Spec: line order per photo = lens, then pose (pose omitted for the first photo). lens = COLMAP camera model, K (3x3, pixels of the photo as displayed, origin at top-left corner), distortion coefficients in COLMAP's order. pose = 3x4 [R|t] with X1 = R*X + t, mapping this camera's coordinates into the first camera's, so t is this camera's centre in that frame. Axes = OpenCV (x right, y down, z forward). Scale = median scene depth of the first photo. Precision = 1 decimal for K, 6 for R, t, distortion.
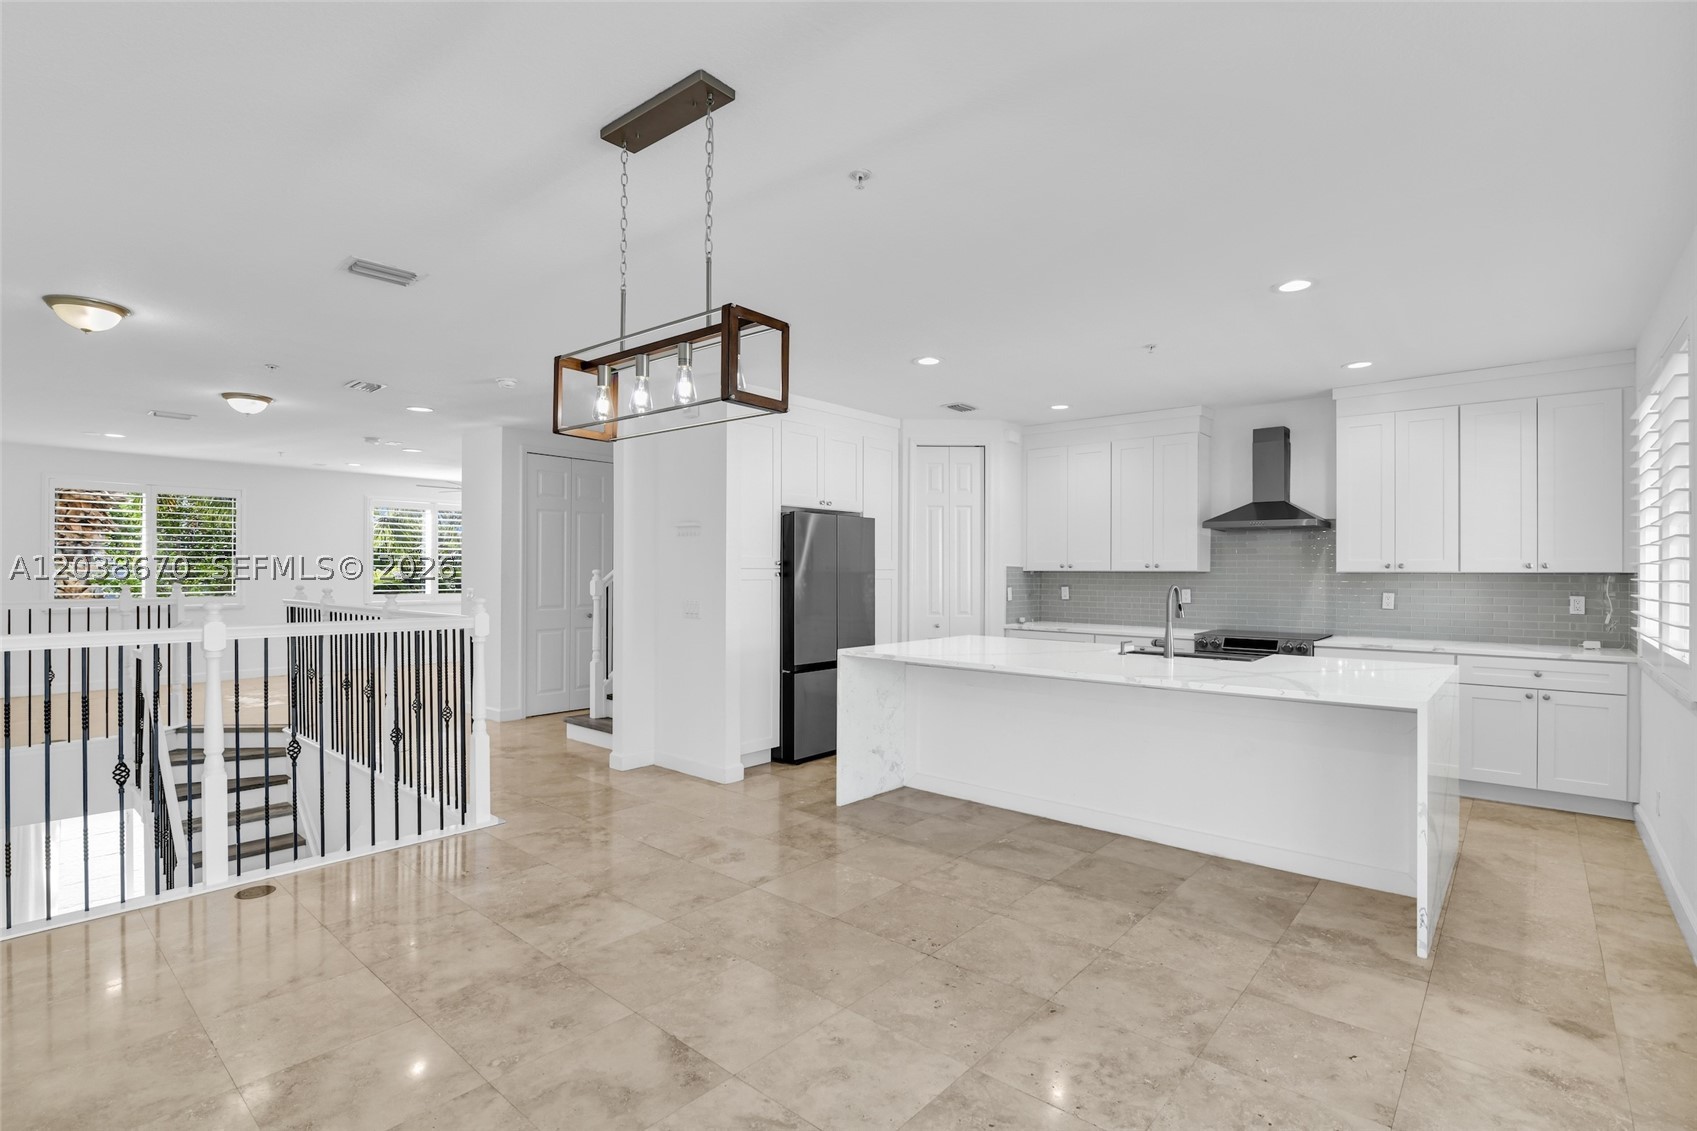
lens RADIAL K [[799.5, 0, 842.3], [0, 799.5, 571.3], [0, 0, 1]] dist [-0.021228, 0.001474]
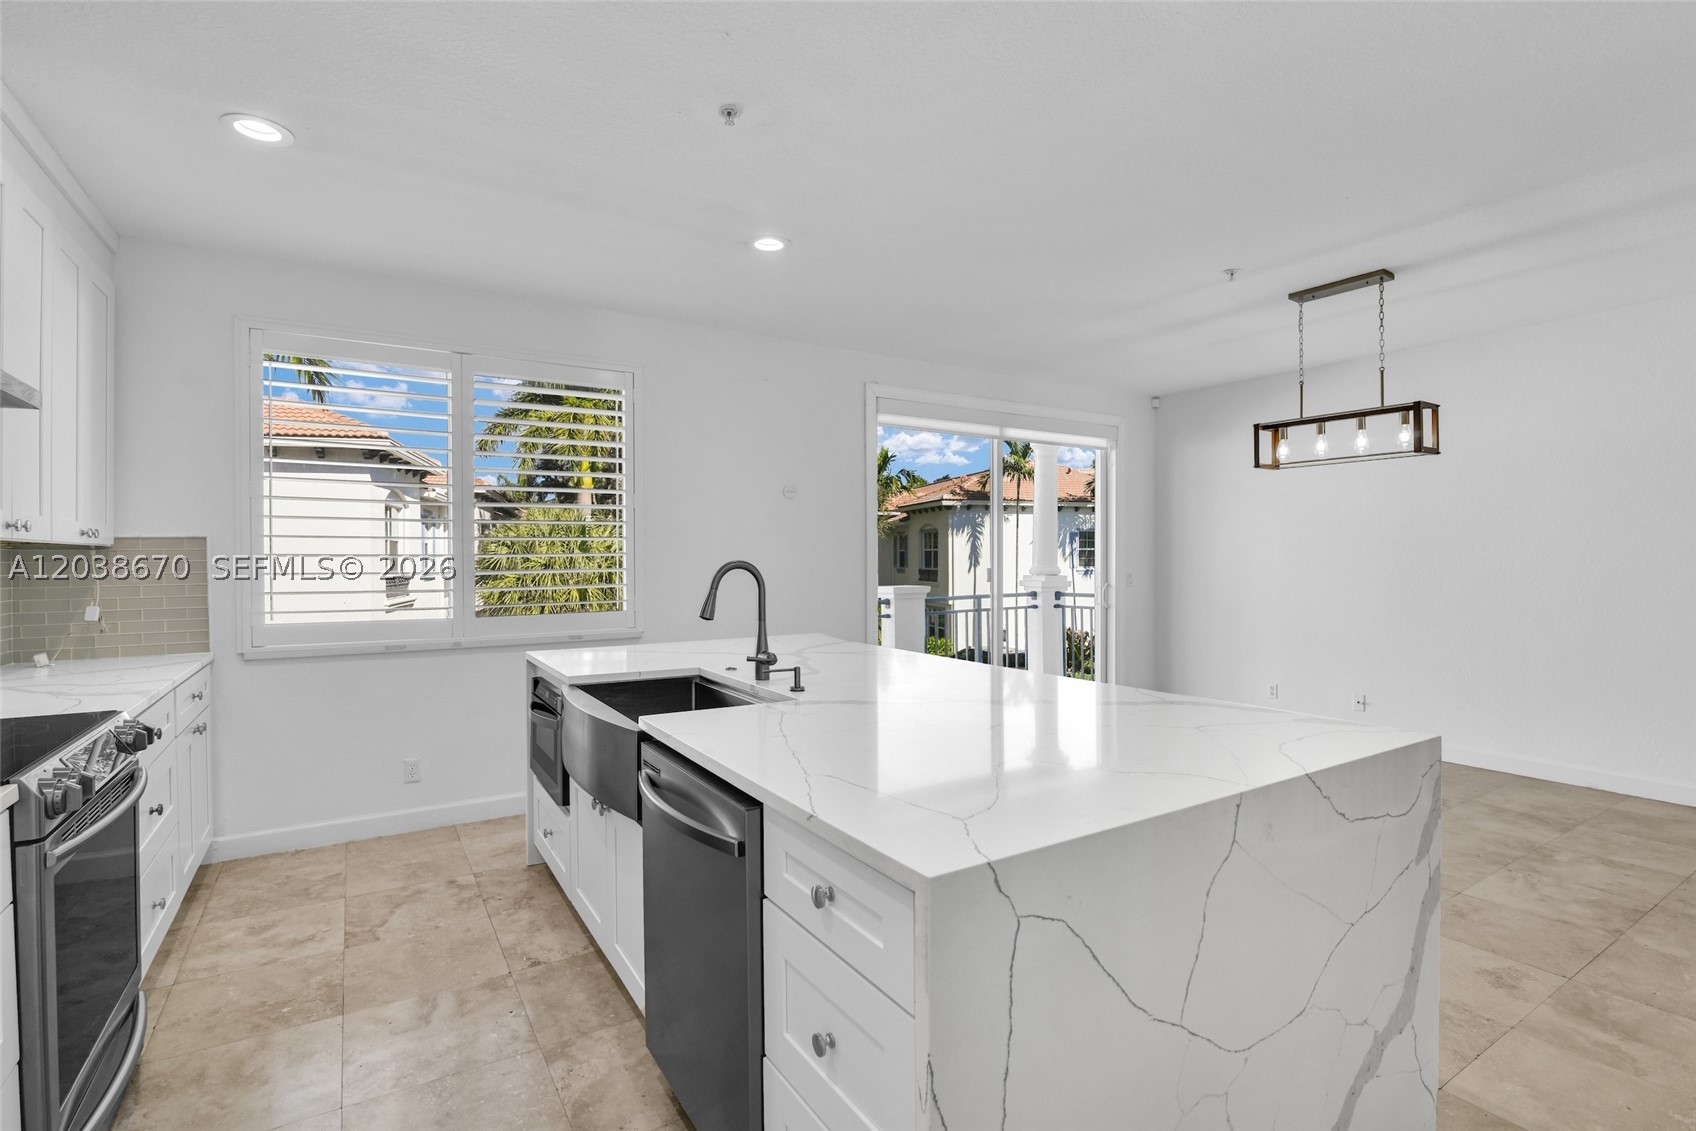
lens RADIAL K [[799.0, 0, 842.3], [0, 799.0, 569.5], [0, 0, 1]] dist [-0.021228, 0.001474]
pose [[-0.956837, -0.003247, 0.290606, 0.167474], [0.000983, 0.999896, 0.014411, 0.013810], [-0.290622, 0.014075, -0.956734, 1.531744]]
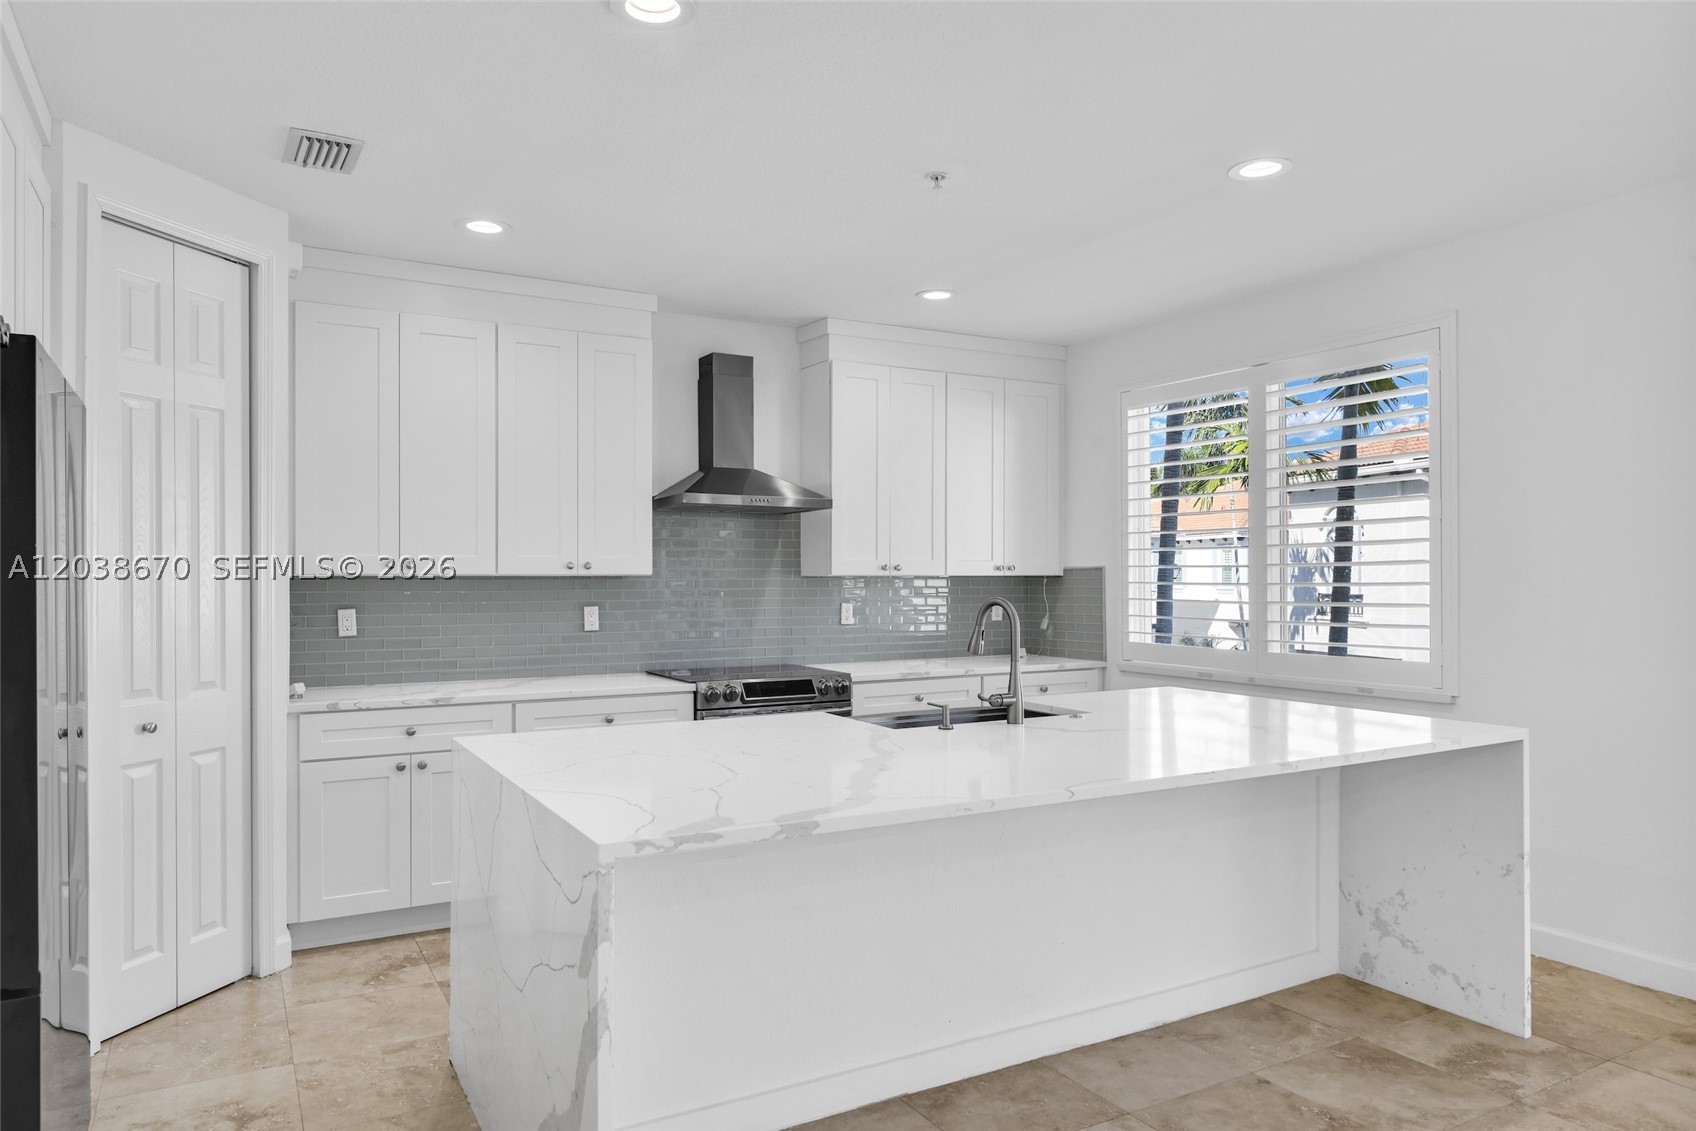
lens RADIAL K [[1091.8, 0, 840.3], [0, 1091.8, 571.7], [0, 0, 1]] dist [-0.007076, -0.002063]
pose [[0.331861, 0.000694, 0.943328, -0.377036], [0.002689, 0.999995, -0.001682, -0.001410], [-0.943324, 0.003095, 0.331858, 0.834077]]
